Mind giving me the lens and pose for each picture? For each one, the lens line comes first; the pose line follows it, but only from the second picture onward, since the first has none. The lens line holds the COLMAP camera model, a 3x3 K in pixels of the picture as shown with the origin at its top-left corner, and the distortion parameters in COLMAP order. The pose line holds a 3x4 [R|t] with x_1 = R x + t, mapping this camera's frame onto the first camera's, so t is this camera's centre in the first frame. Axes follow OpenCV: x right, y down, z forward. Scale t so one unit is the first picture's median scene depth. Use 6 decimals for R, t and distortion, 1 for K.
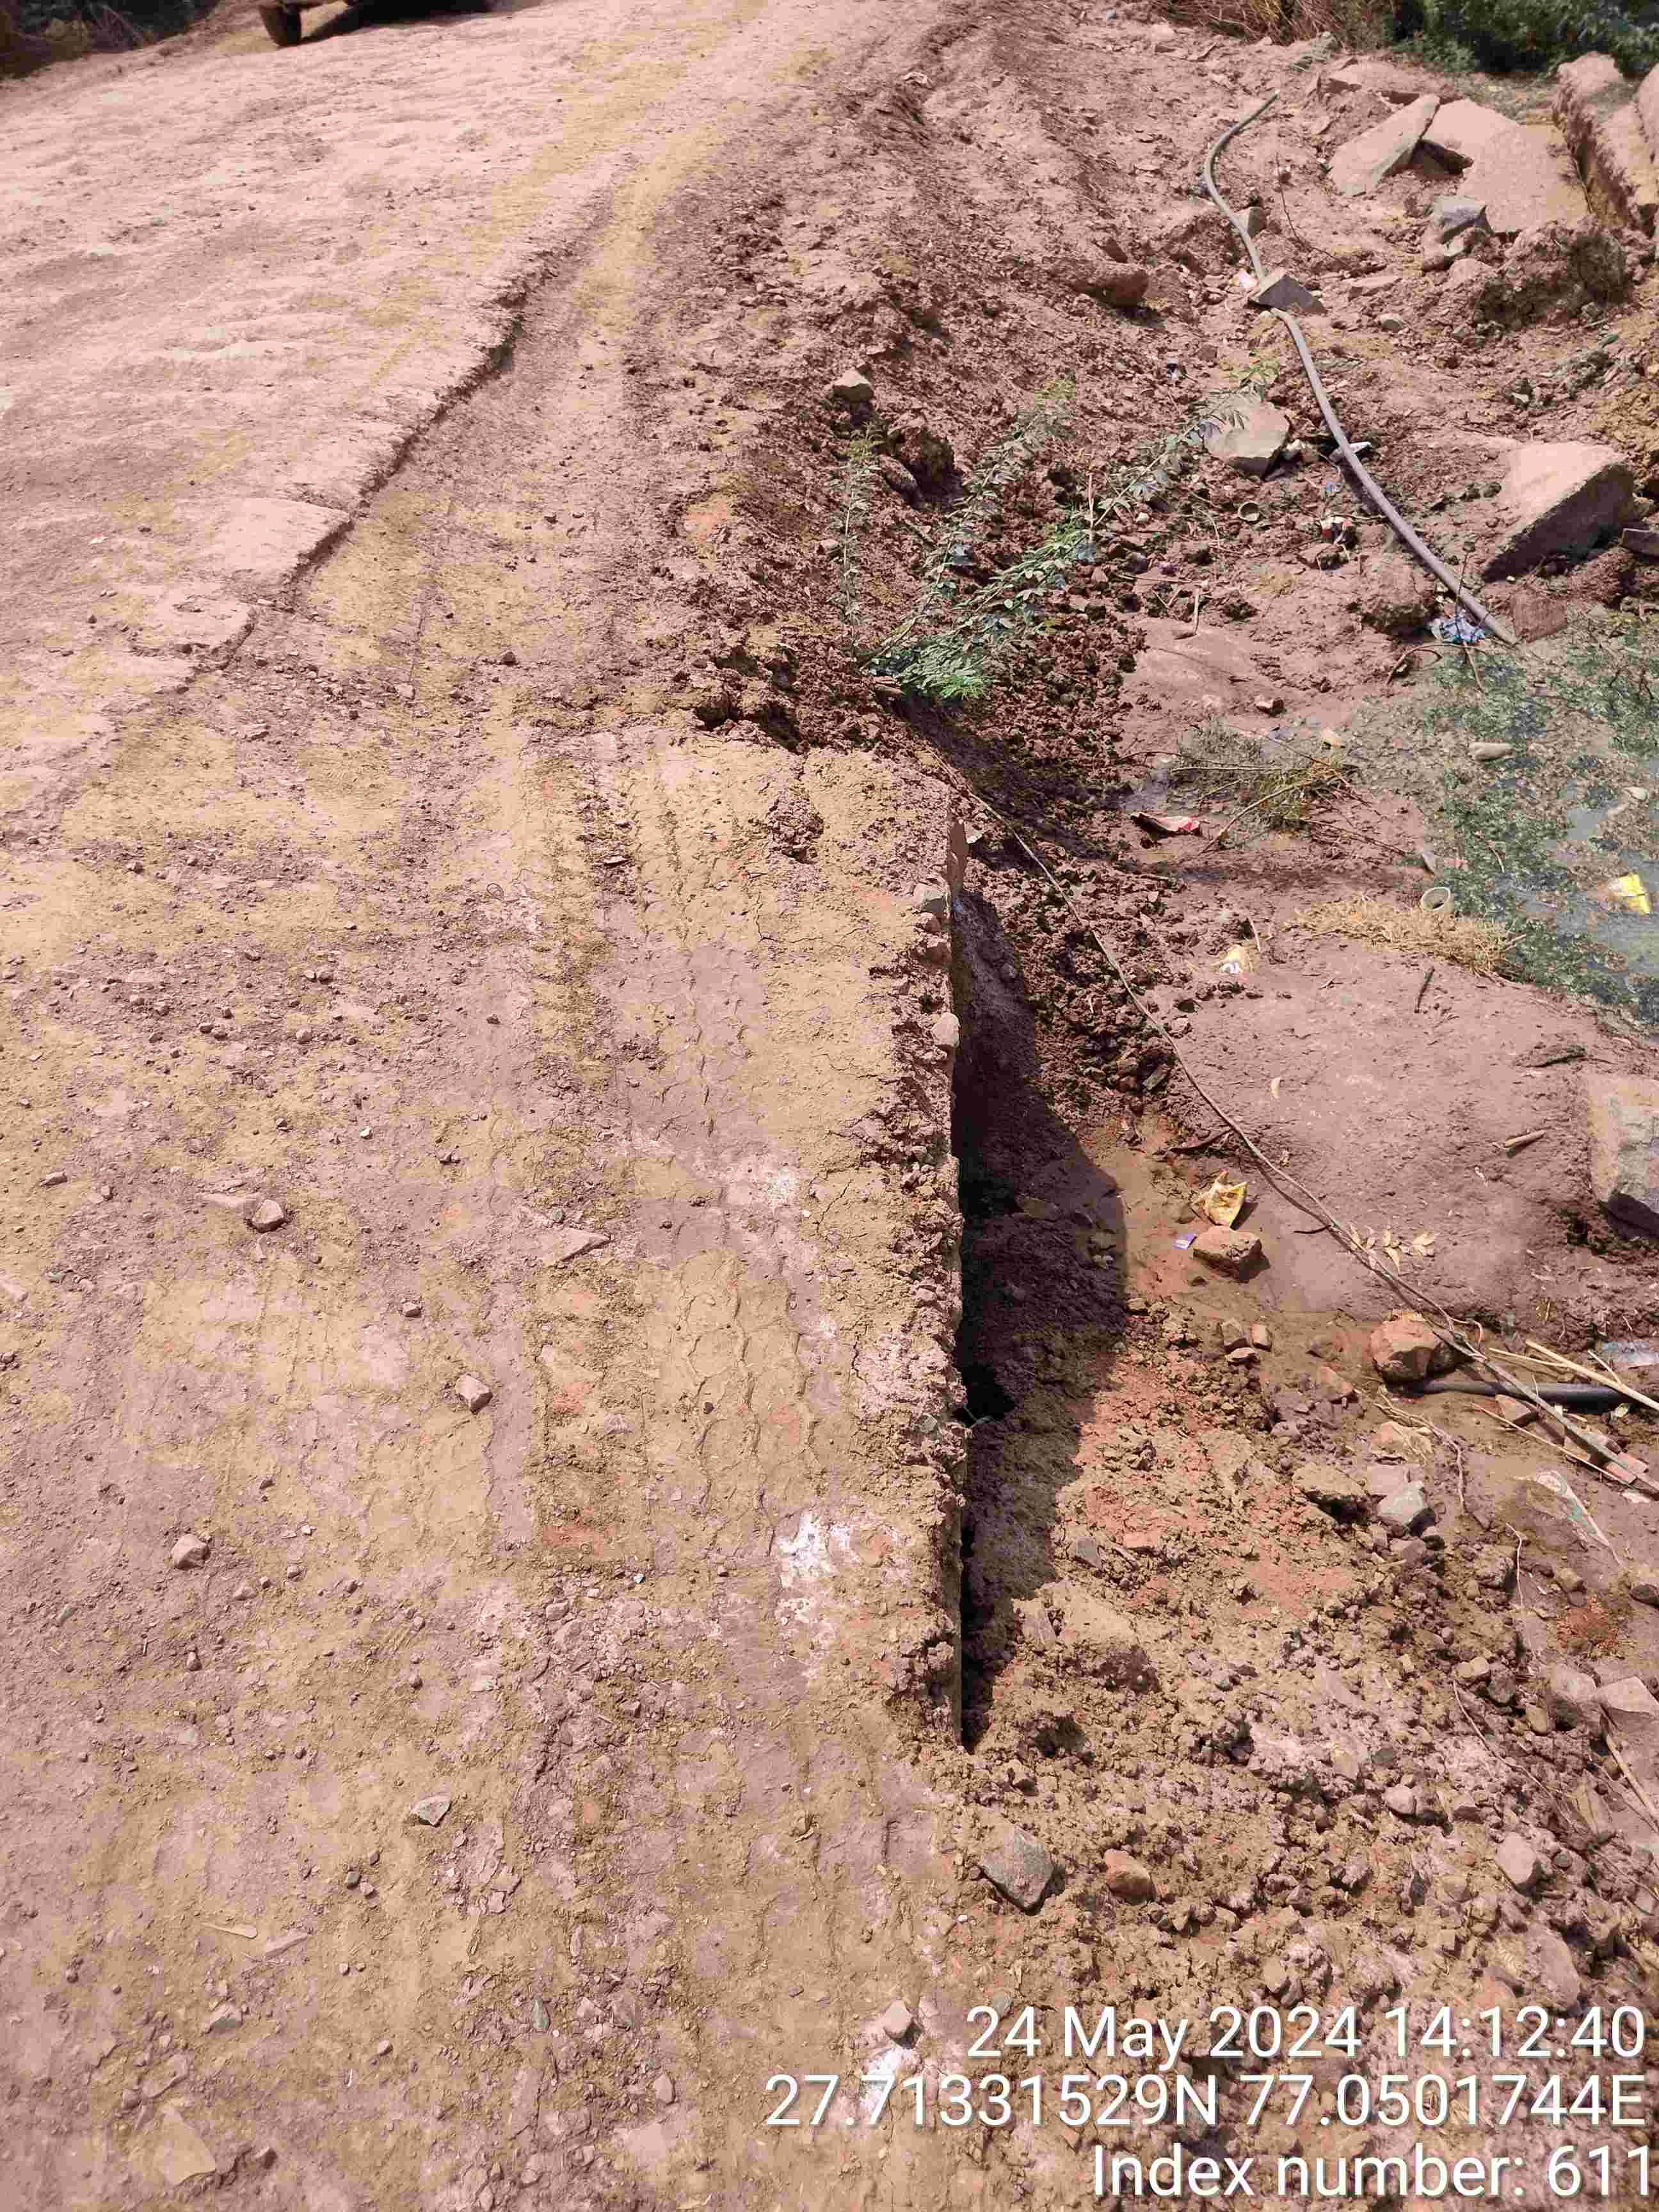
lens RADIAL K [[1488.2, 0, 818.0], [0, 1488.2, 1106.6], [0, 0, 1]] dist [0.032757, -0.028214]
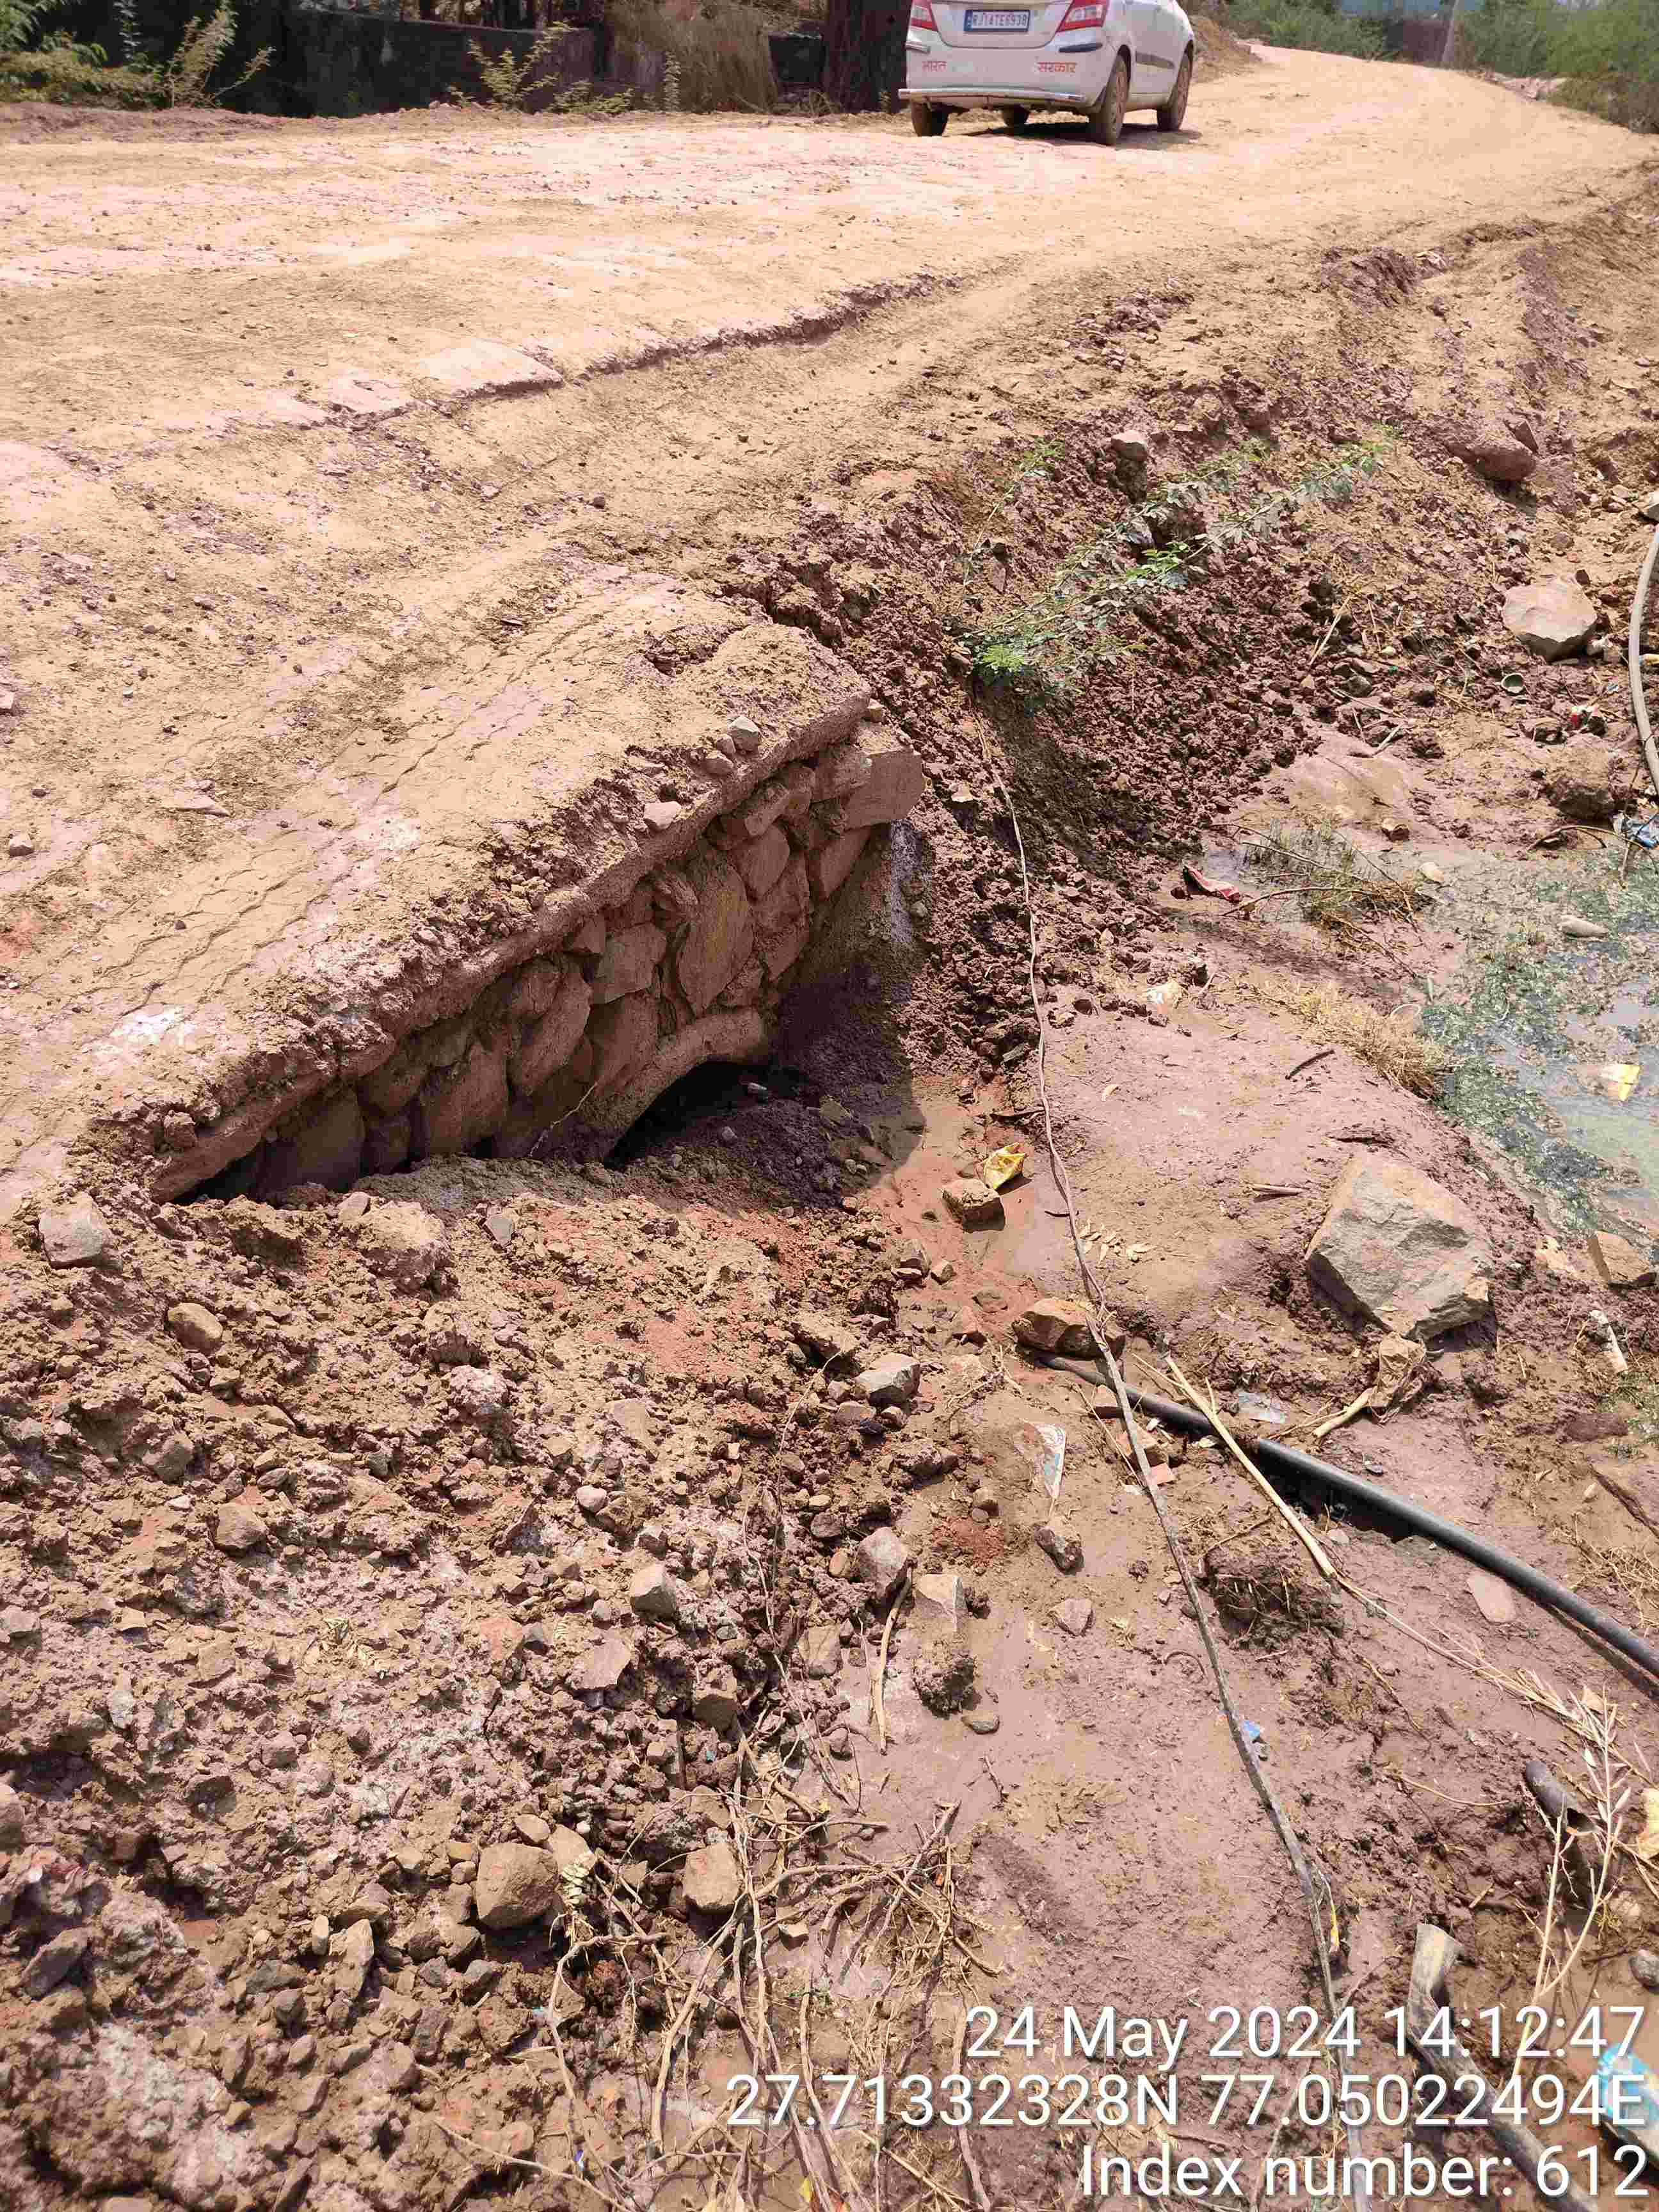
lens RADIAL K [[1488.2, 0, 825.7], [0, 1488.2, 1106.6], [0, 0, 1]] dist [0.032757, -0.028214]
pose [[0.907238, 0.347841, -0.236488, 0.321570], [-0.366431, 0.929655, -0.038344, 0.089357], [0.206514, 0.121444, 0.970878, -0.001123]]
